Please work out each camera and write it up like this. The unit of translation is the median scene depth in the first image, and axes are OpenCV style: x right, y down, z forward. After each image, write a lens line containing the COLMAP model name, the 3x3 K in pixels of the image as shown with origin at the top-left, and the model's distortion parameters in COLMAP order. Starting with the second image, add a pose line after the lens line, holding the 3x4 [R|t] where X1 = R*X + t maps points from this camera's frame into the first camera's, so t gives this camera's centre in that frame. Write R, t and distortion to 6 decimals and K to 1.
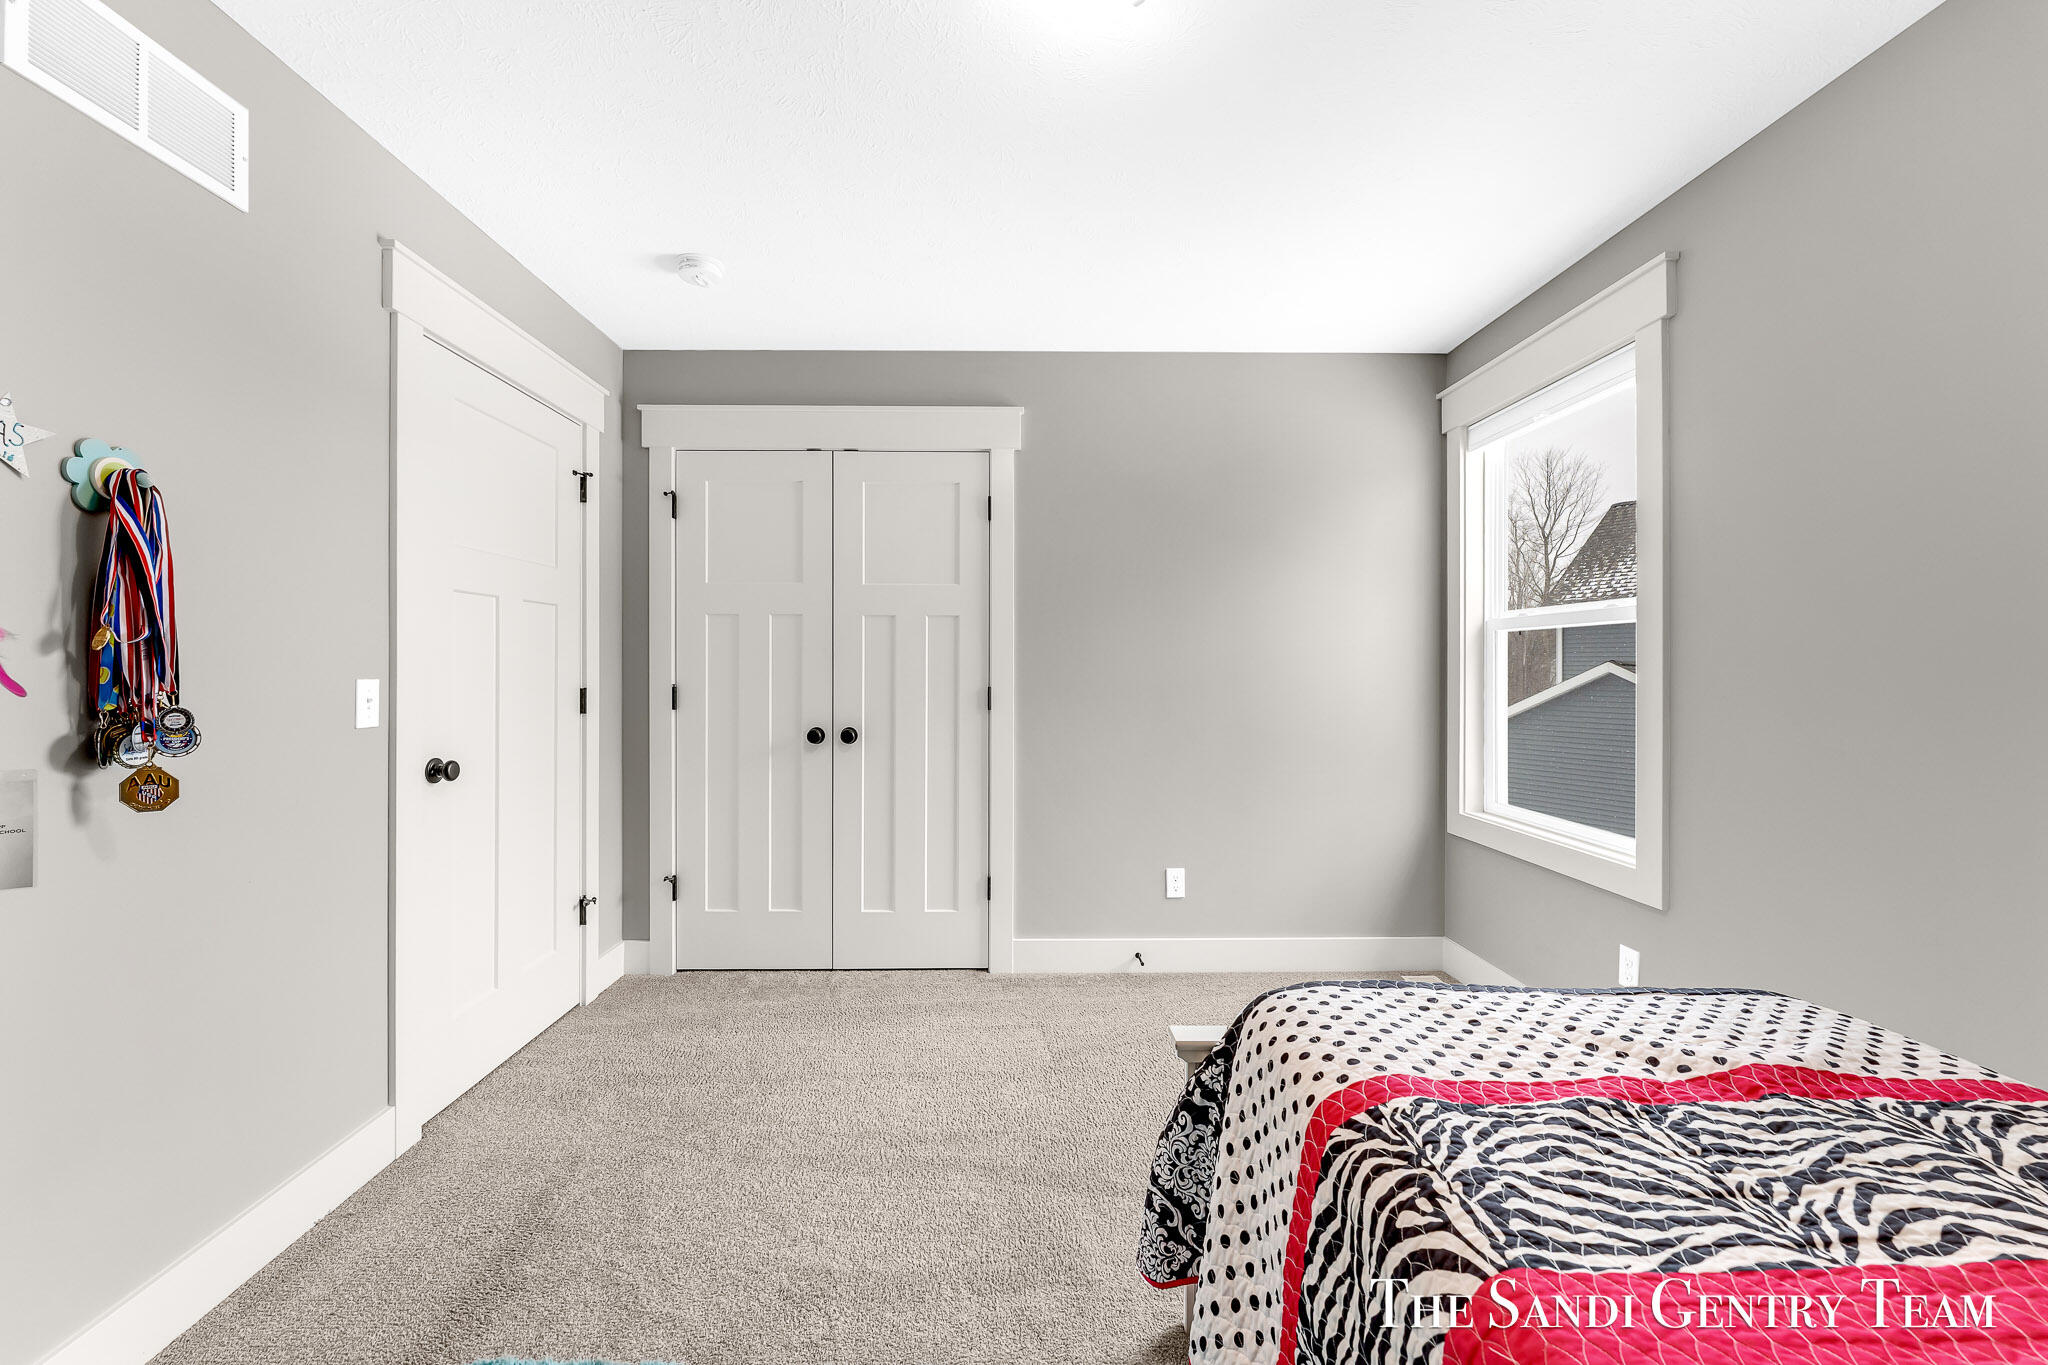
lens RADIAL K [[819.6, 0, 1009.8], [0, 819.6, 687.5], [0, 0, 1]] dist [0.000584, 0.000216]
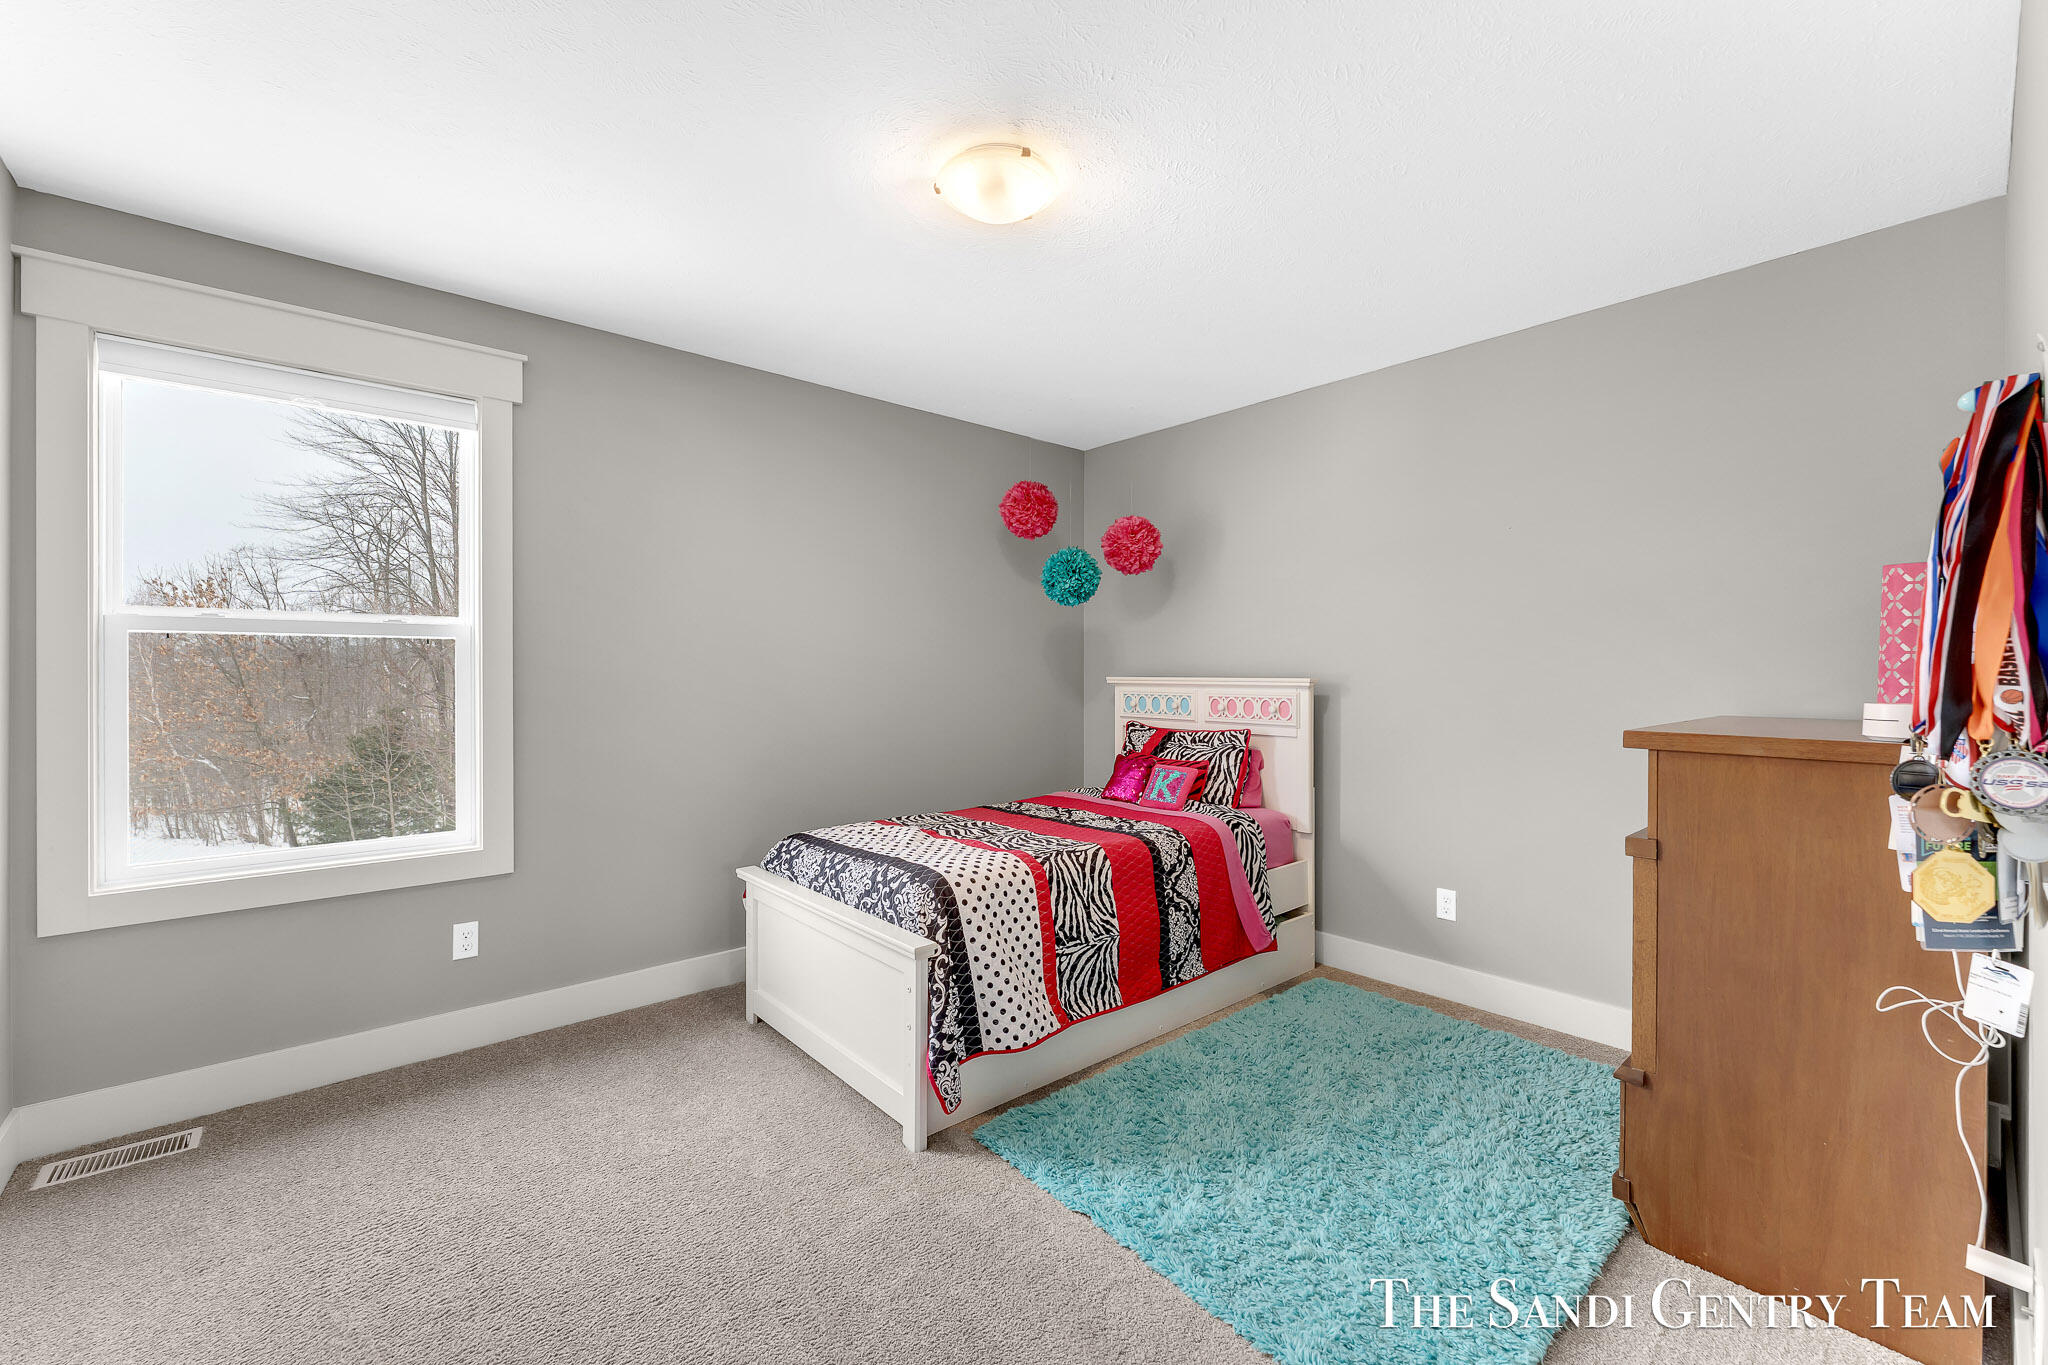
lens RADIAL K [[819.6, 0, 1009.8], [0, 819.6, 687.5], [0, 0, 1]] dist [0.000584, 0.000216]
pose [[-0.632626, -0.005282, 0.774440, -0.637989], [0.021098, 0.999488, 0.024051, -0.026061], [-0.774170, 0.031554, -0.632191, 1.168120]]
